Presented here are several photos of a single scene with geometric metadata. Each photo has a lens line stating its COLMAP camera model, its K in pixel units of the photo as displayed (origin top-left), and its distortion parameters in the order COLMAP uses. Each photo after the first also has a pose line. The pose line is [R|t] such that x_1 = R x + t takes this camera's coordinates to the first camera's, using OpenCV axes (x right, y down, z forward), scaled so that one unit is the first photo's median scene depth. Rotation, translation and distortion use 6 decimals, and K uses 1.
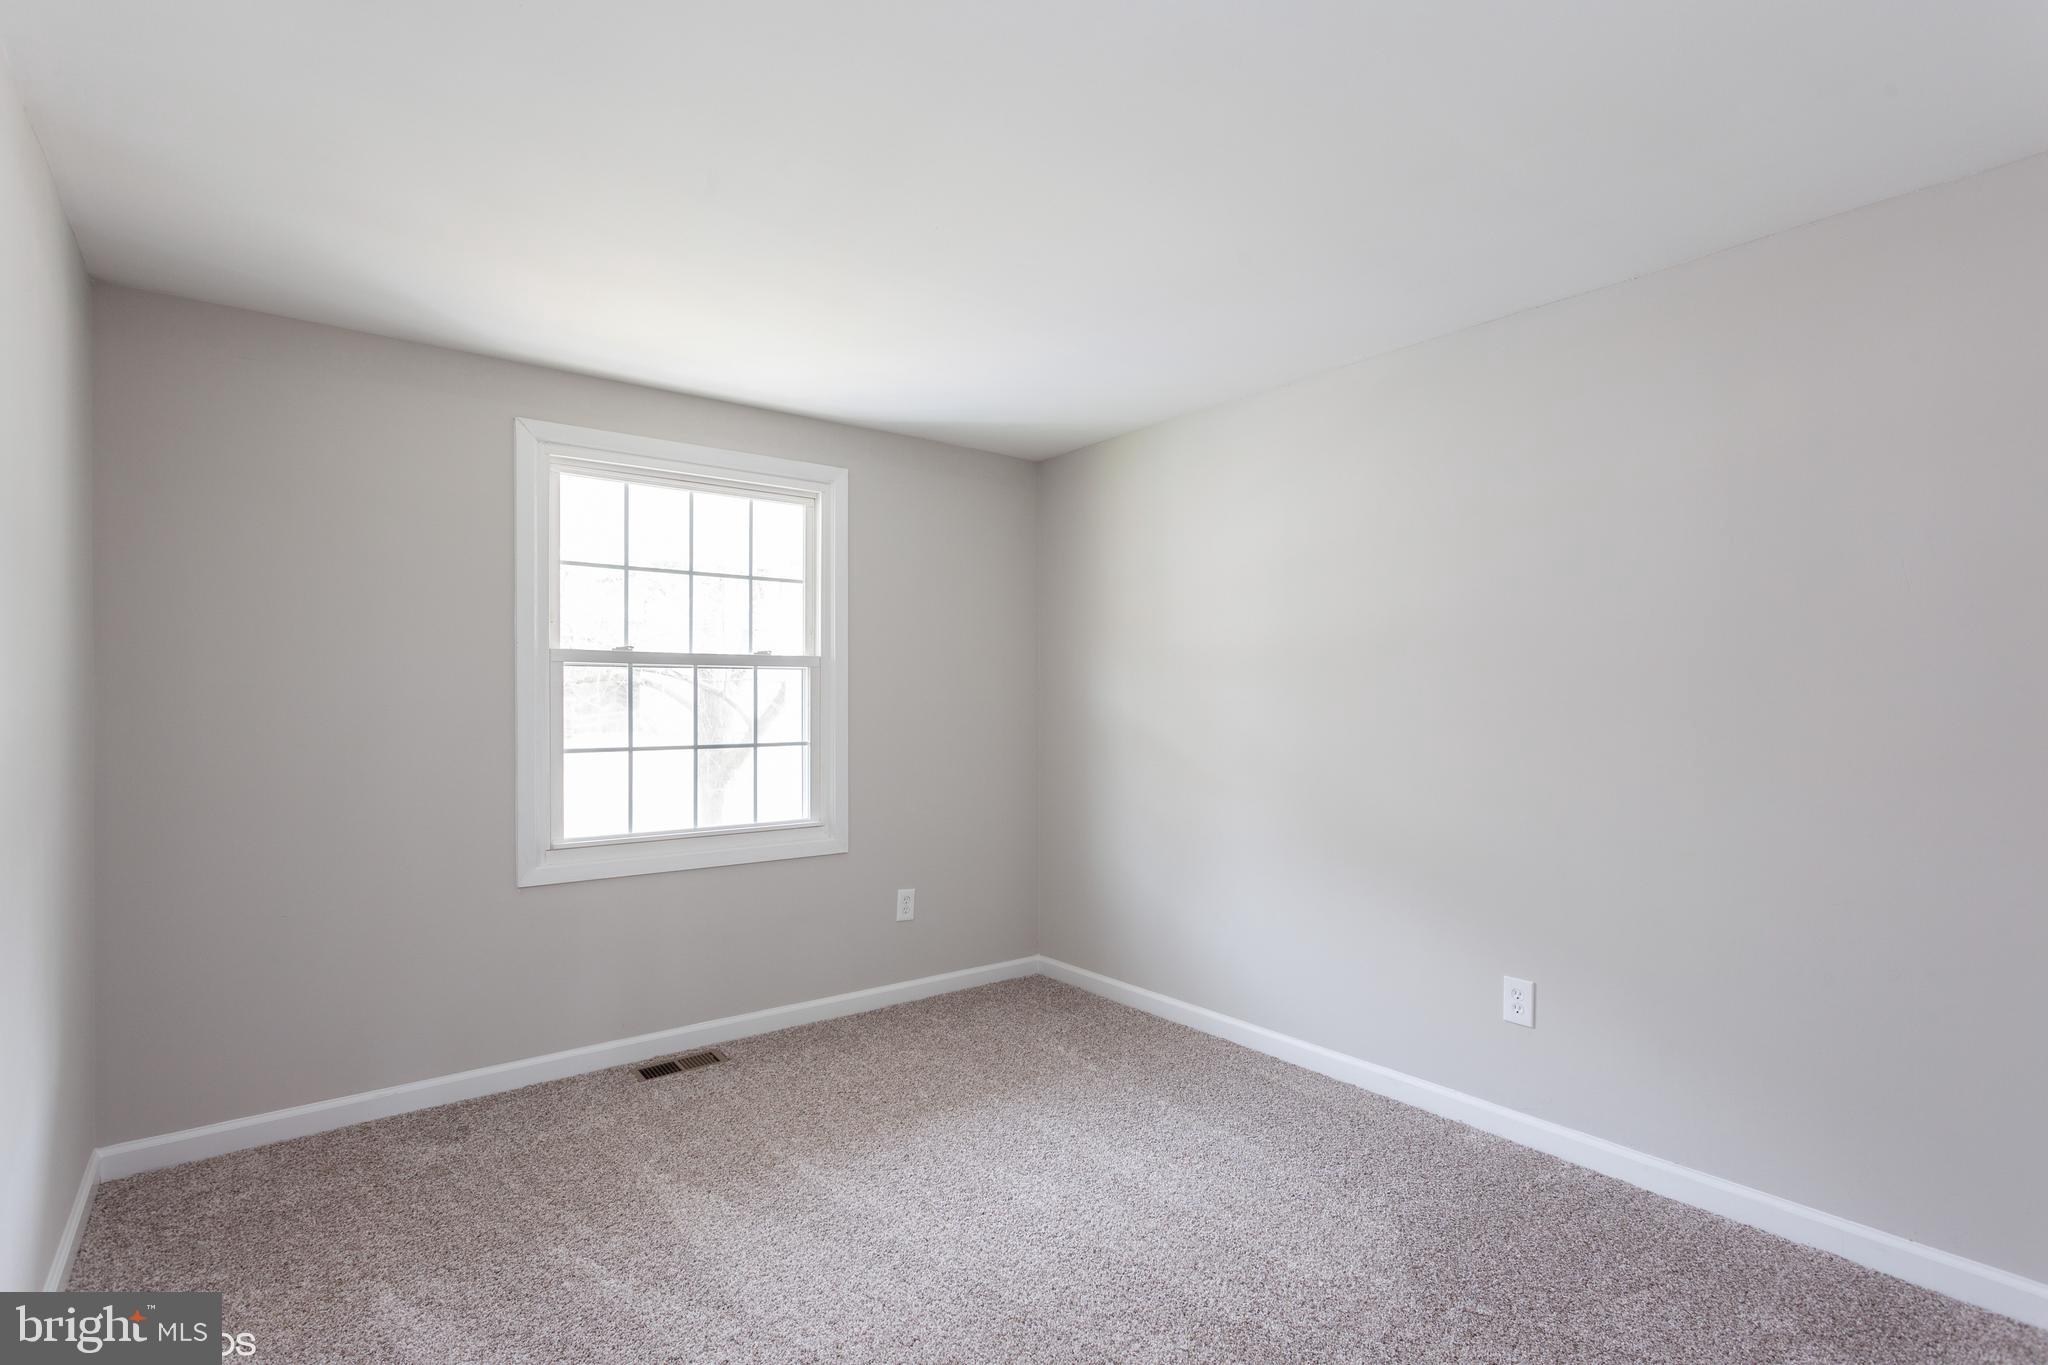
lens RADIAL K [[976.1, 0, 1027.6], [0, 976.1, 702.3], [0, 0, 1]] dist [-0.000677, 0.001162]
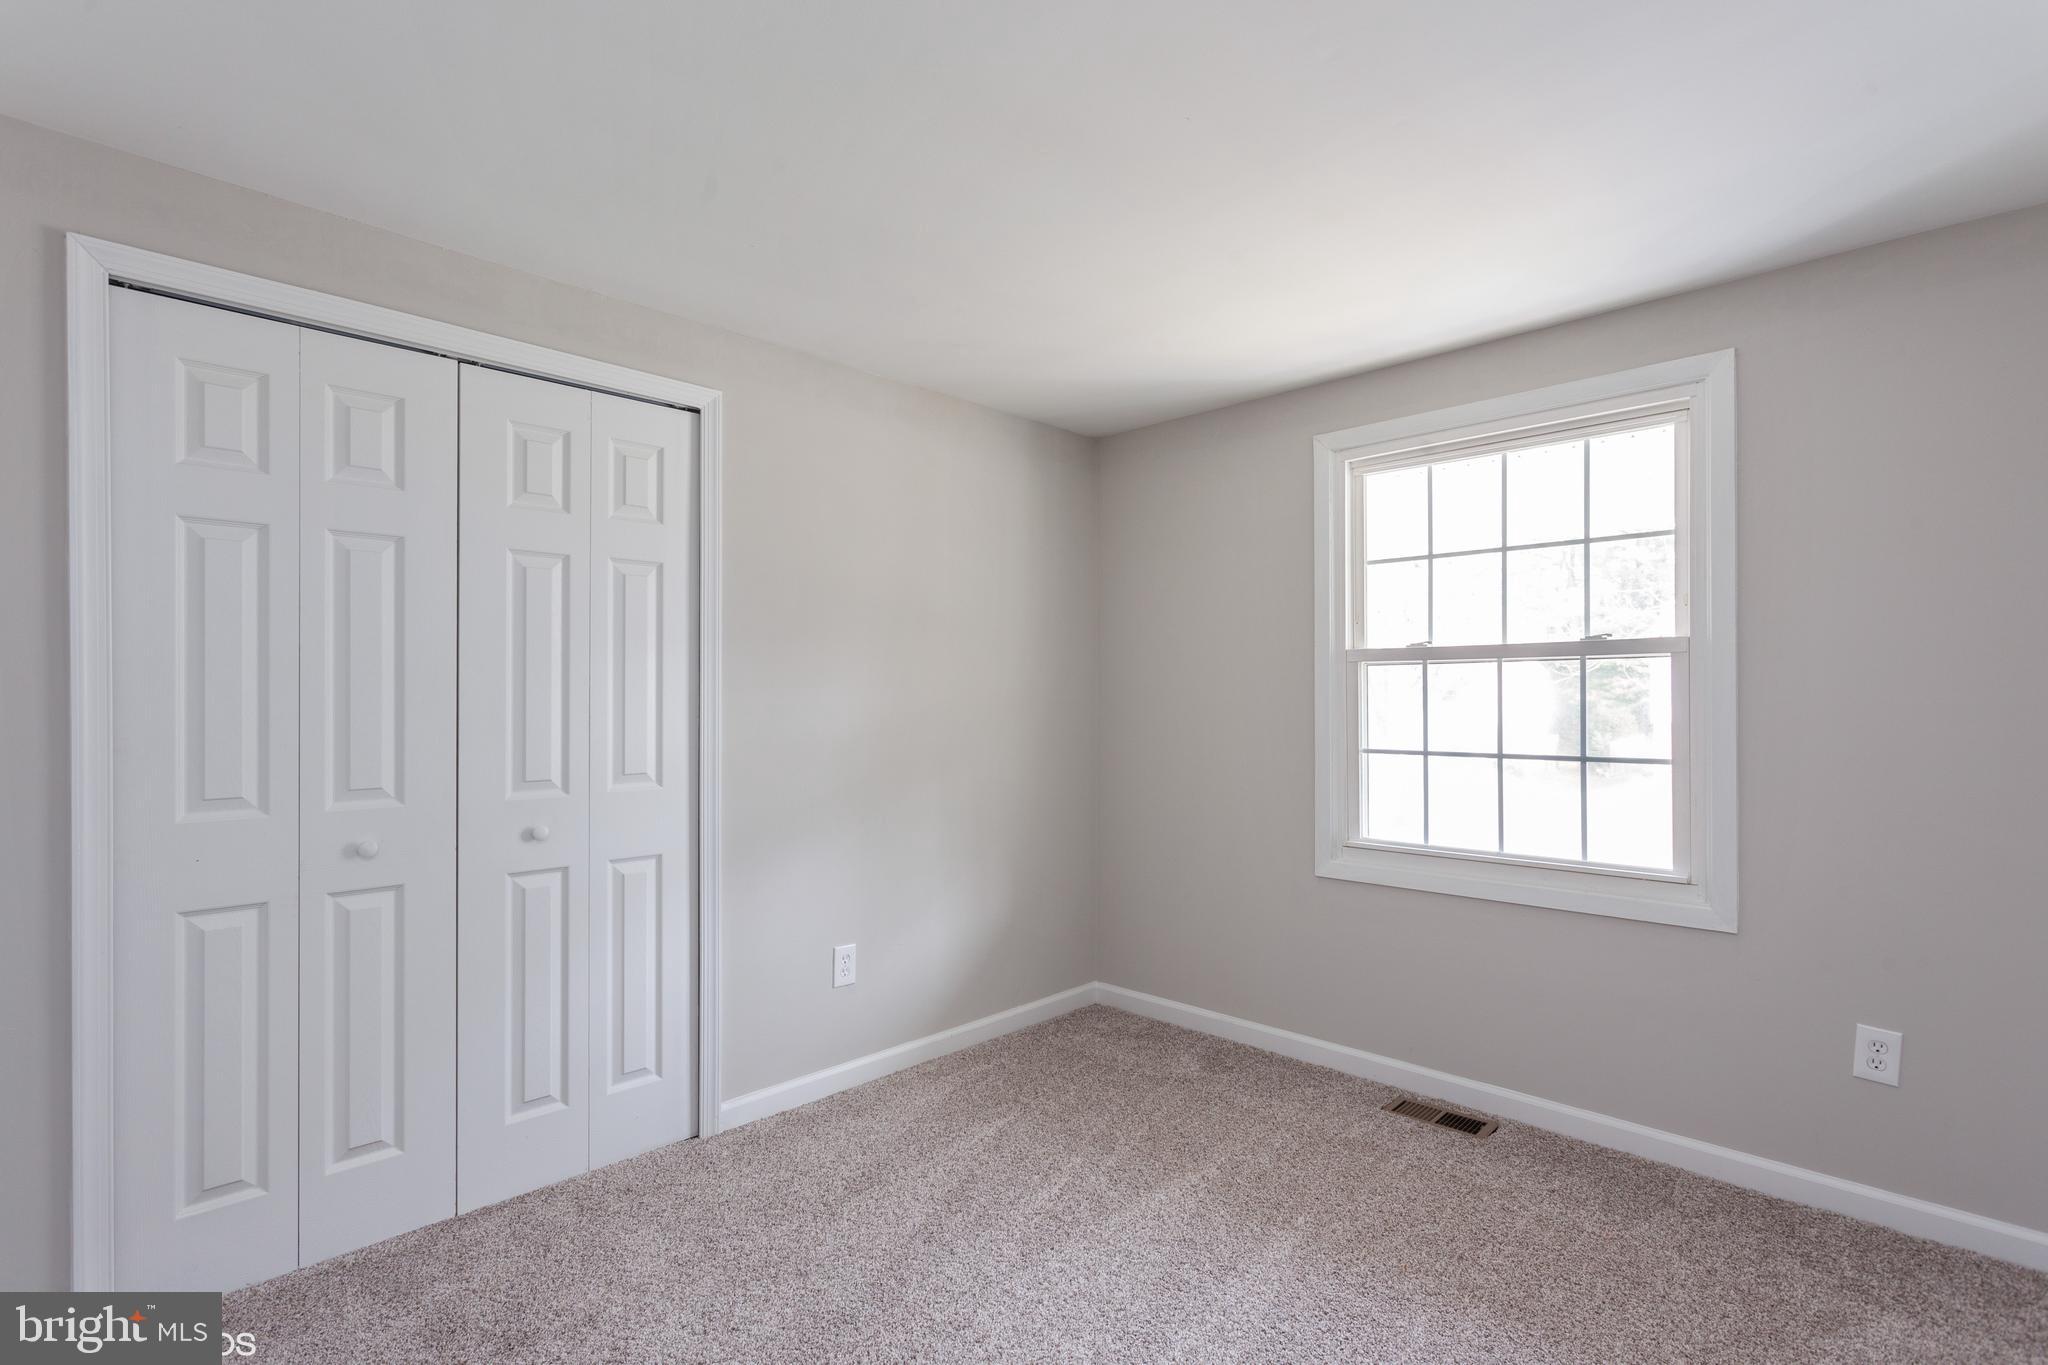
lens RADIAL K [[979.9, 0, 1026.3], [0, 979.9, 698.4], [0, 0, 1]] dist [0.001295, 0.000788]
pose [[0.125532, -0.003630, -0.992083, 0.463064], [-0.004202, 0.999982, -0.004190, 0.001582], [0.992081, 0.004694, 0.125515, 0.509077]]
